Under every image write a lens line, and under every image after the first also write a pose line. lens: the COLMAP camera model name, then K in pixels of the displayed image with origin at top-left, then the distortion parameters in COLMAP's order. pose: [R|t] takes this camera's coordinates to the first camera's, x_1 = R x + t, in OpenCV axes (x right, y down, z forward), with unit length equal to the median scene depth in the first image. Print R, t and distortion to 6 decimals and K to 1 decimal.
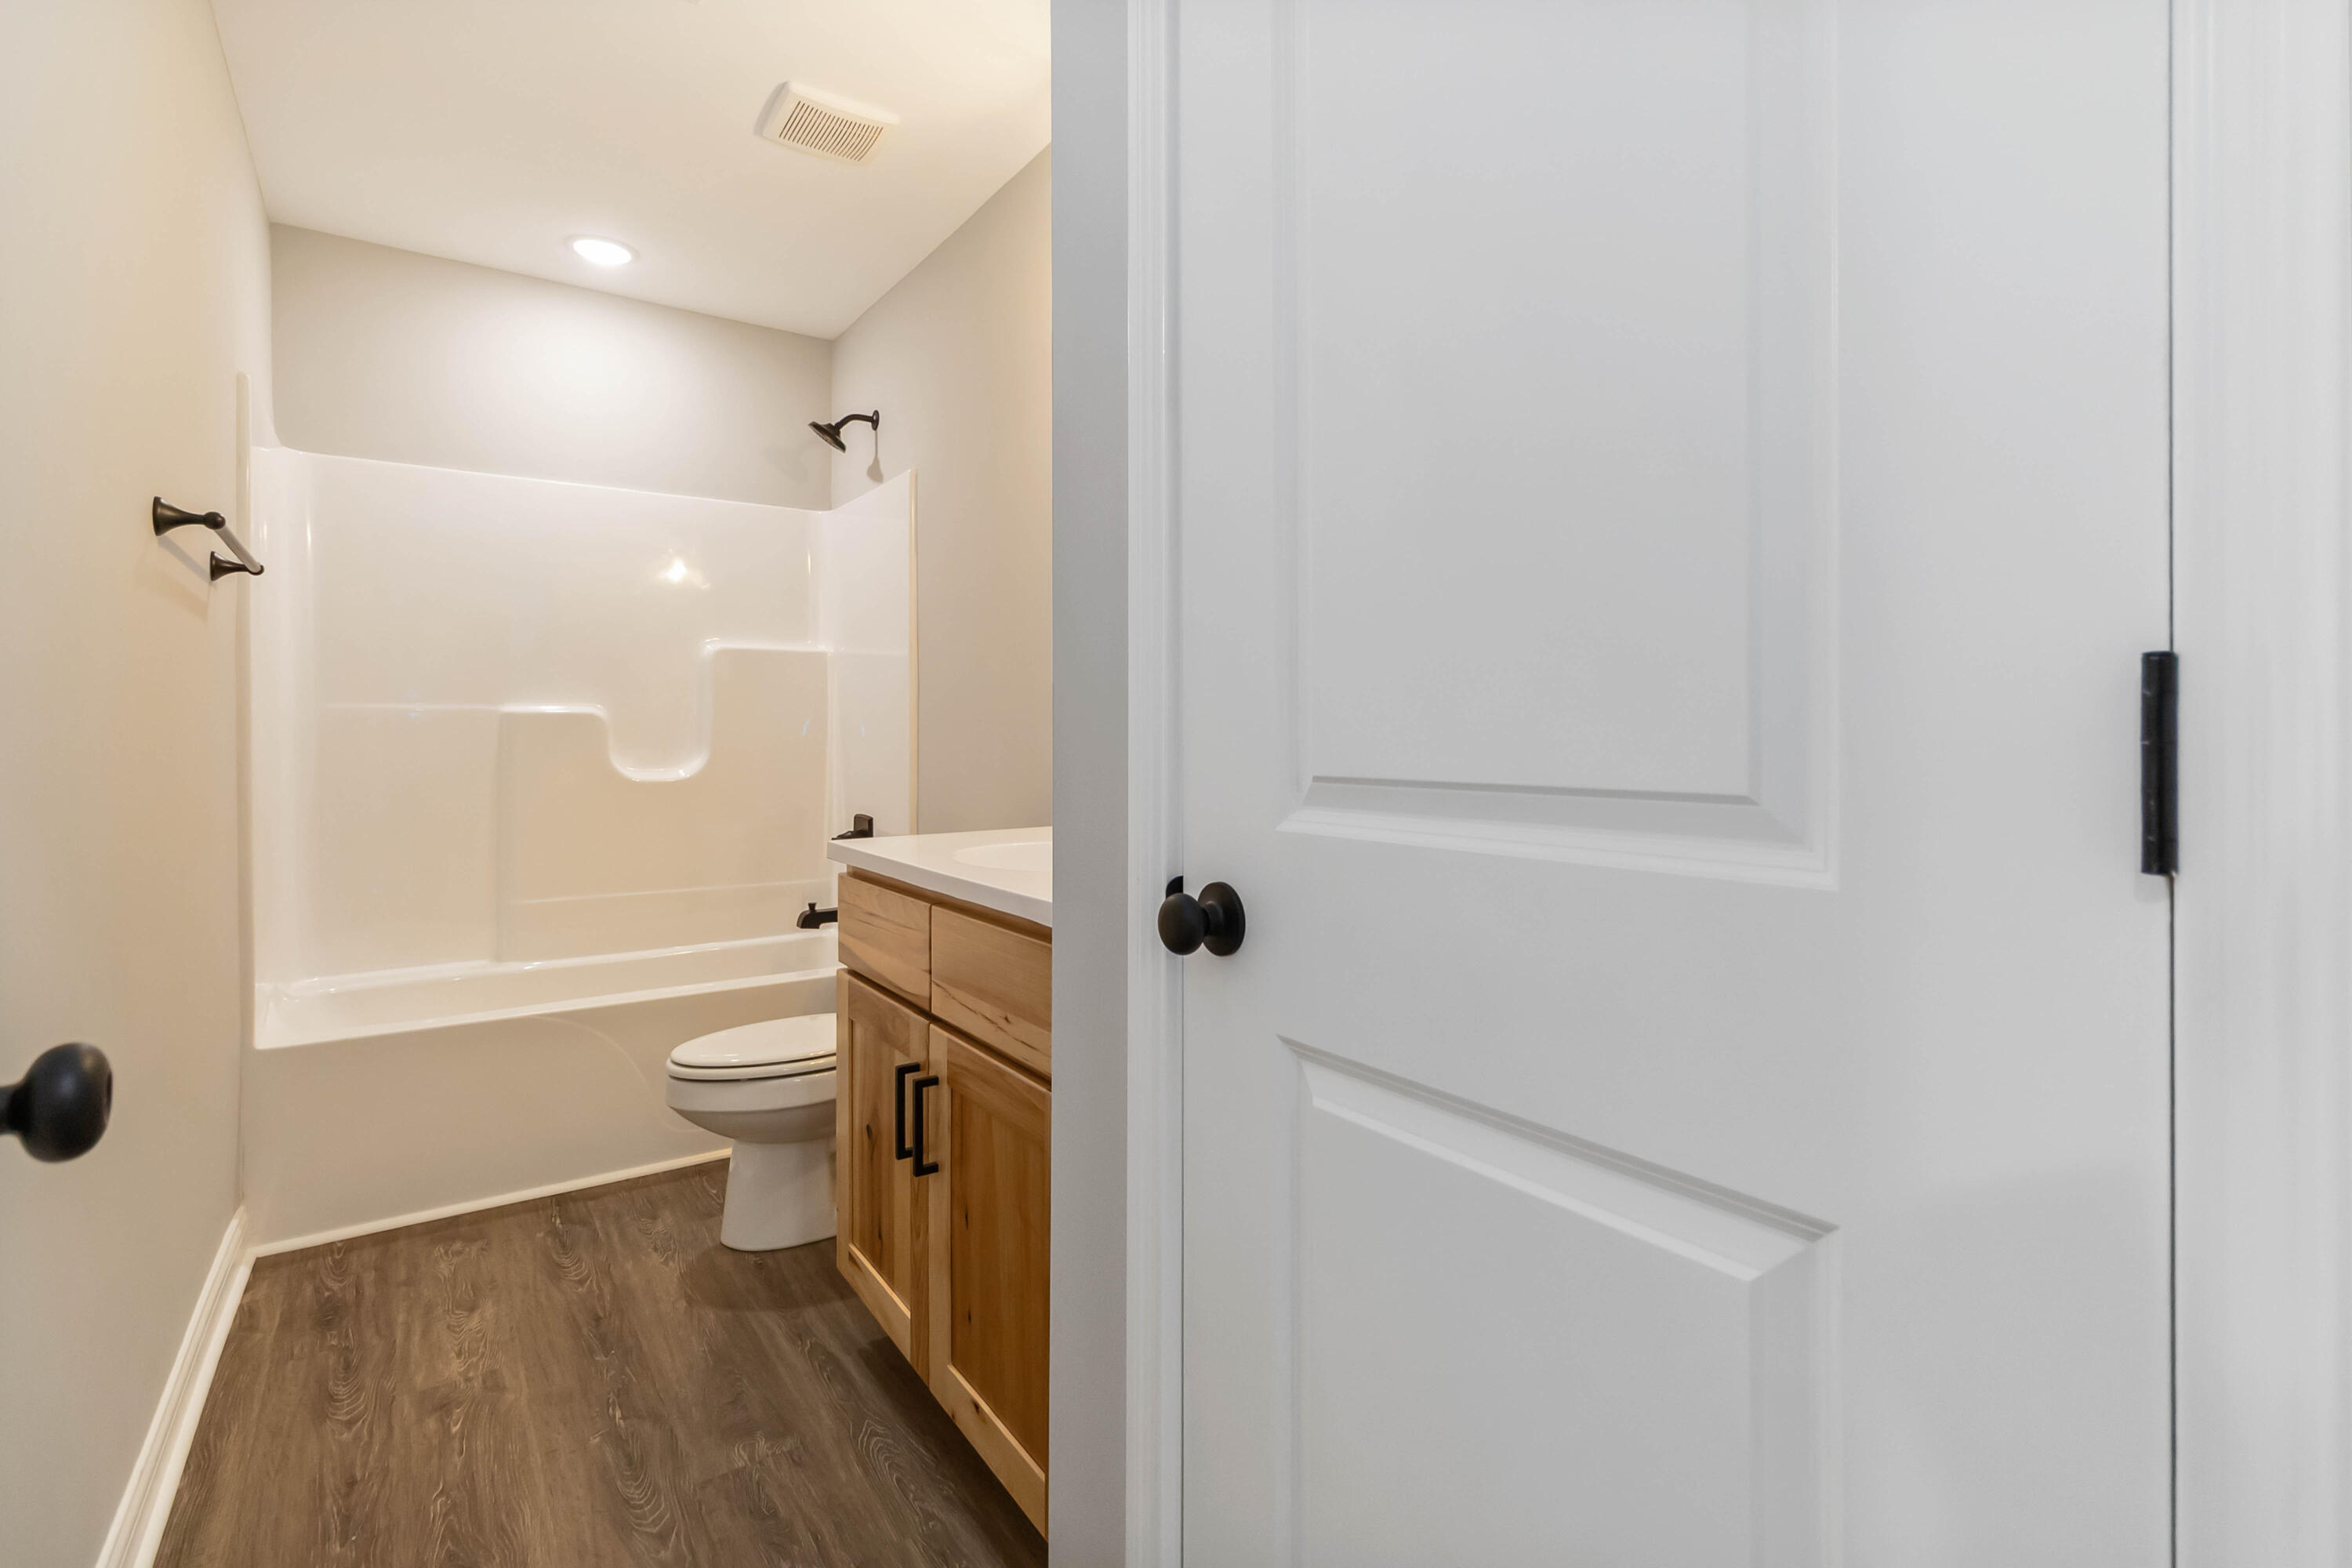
lens RADIAL K [[1092.6, 0, 1191.2], [0, 1092.6, 735.2], [0, 0, 1]] dist [-0.002260, 0.000902]
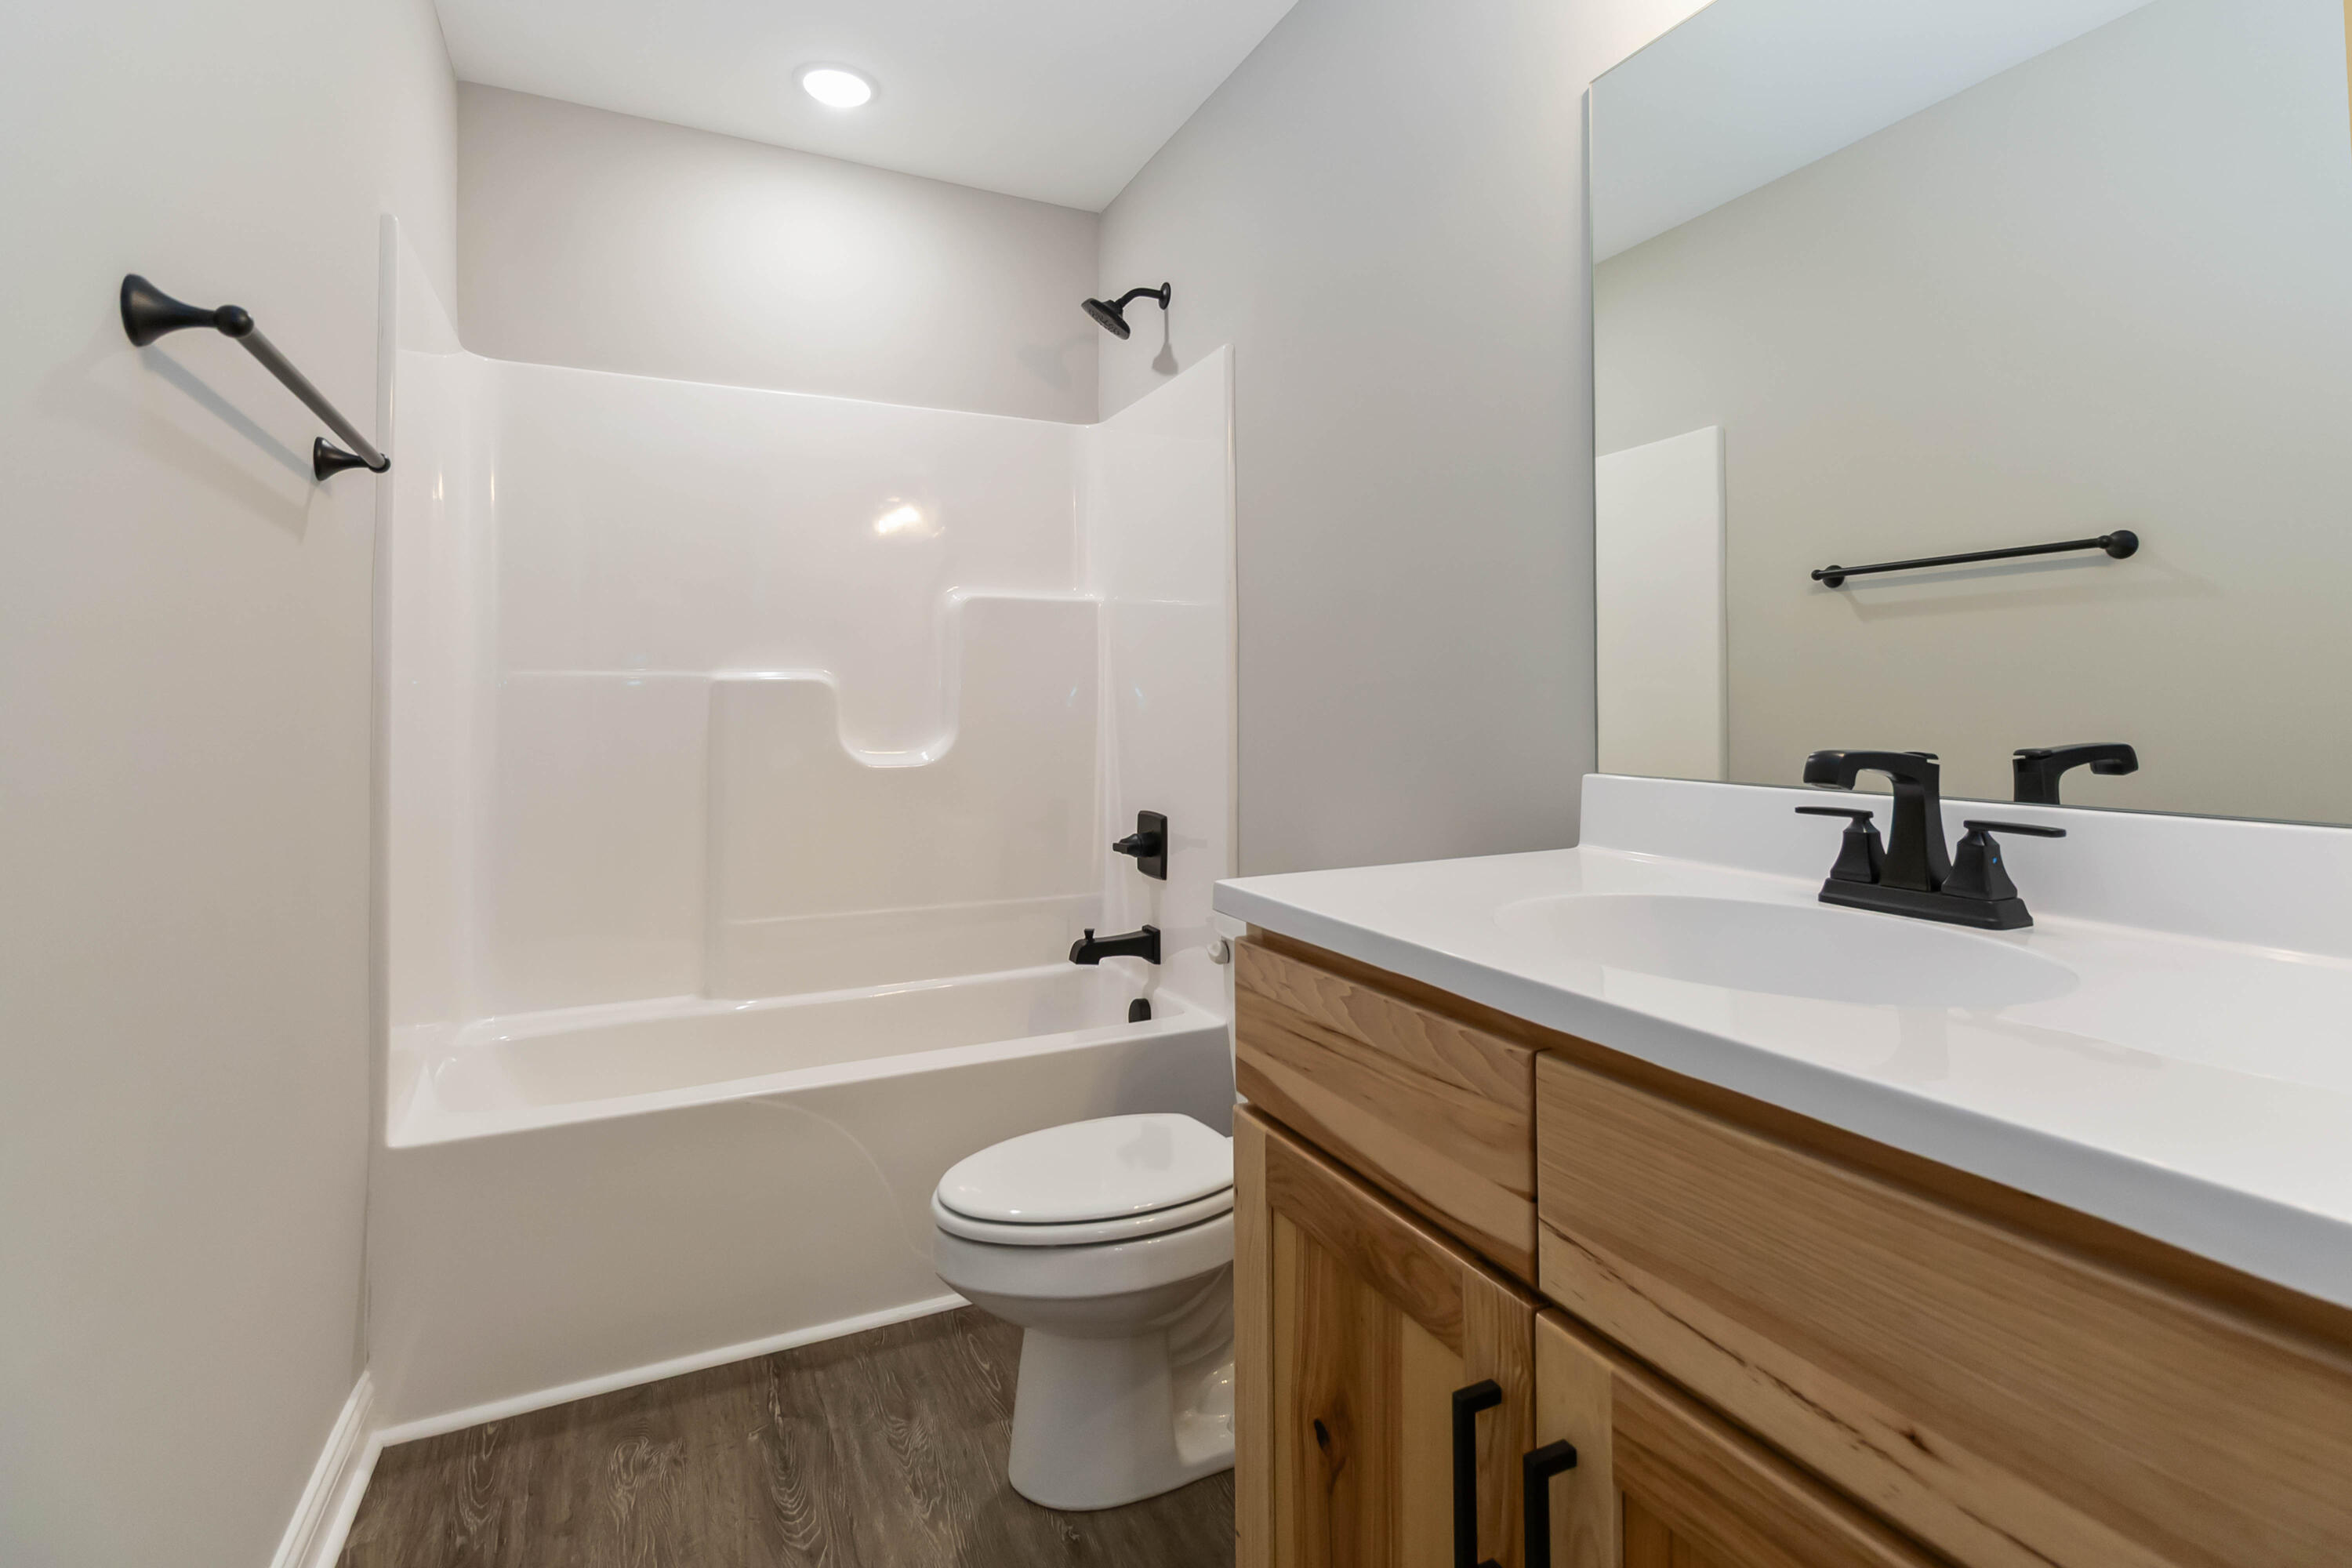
lens RADIAL K [[1088.1, 0, 1183.5], [0, 1088.1, 669.2], [0, 0, 1]] dist [-0.000638, 0.000012]
pose [[0.987112, -0.012497, -0.159540, -0.223204], [0.006386, 0.999228, -0.038757, 0.004974], [0.159901, 0.037239, 0.986430, 0.365299]]
